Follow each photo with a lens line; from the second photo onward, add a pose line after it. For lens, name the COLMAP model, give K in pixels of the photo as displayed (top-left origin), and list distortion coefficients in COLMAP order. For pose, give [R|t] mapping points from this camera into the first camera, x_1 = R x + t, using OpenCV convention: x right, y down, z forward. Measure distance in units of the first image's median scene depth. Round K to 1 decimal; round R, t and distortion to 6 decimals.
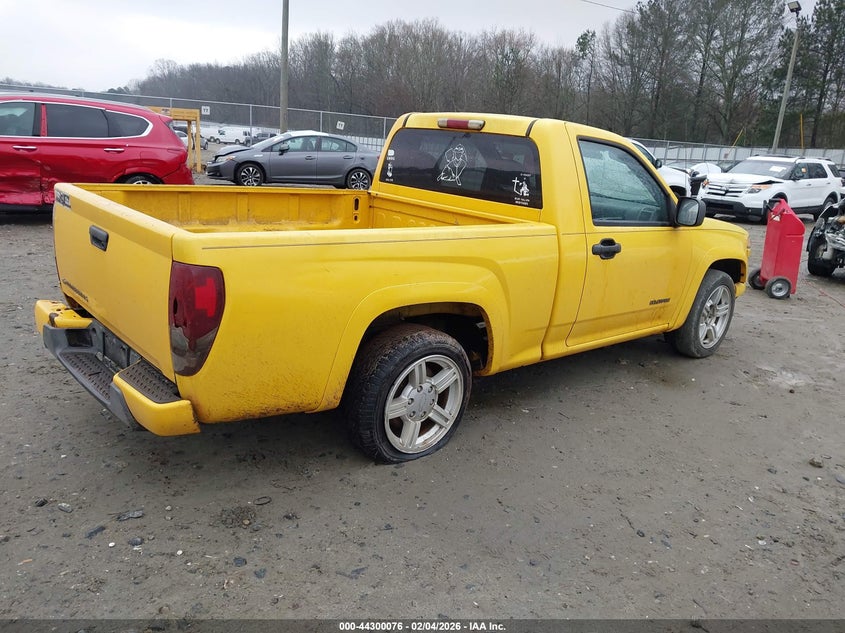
lens RADIAL K [[663.4, 0, 416.6], [0, 663.4, 316.4], [0, 0, 1]] dist [0.026301, 0.000156]
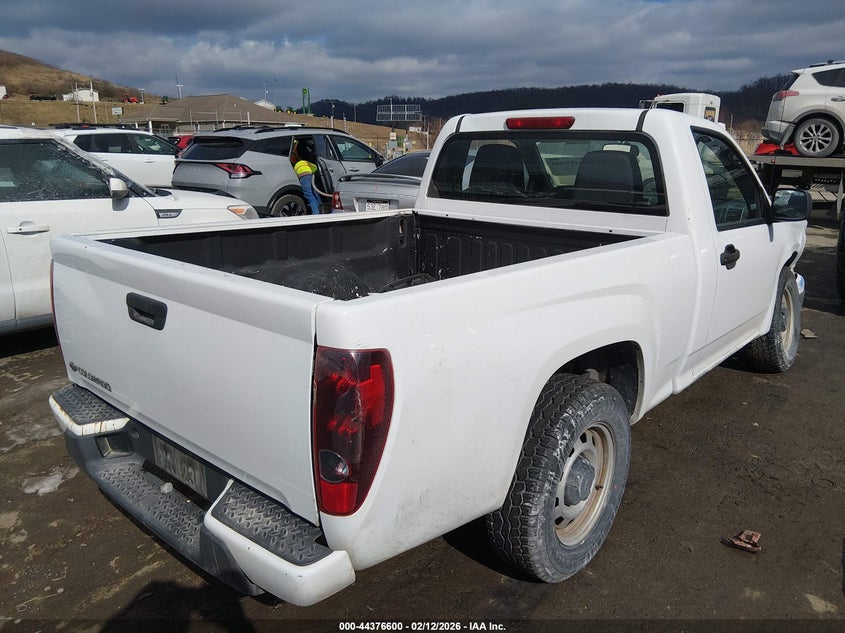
lens RADIAL K [[639.2, 0, 424.9], [0, 639.2, 312.1], [0, 0, 1]] dist [0.006167, 0.003645]
pose [[0.987885, -0.095986, 0.121944, -0.203864], [0.097202, 0.995256, -0.004043, -0.064285], [-0.120977, 0.015847, 0.992529, 0.227017]]
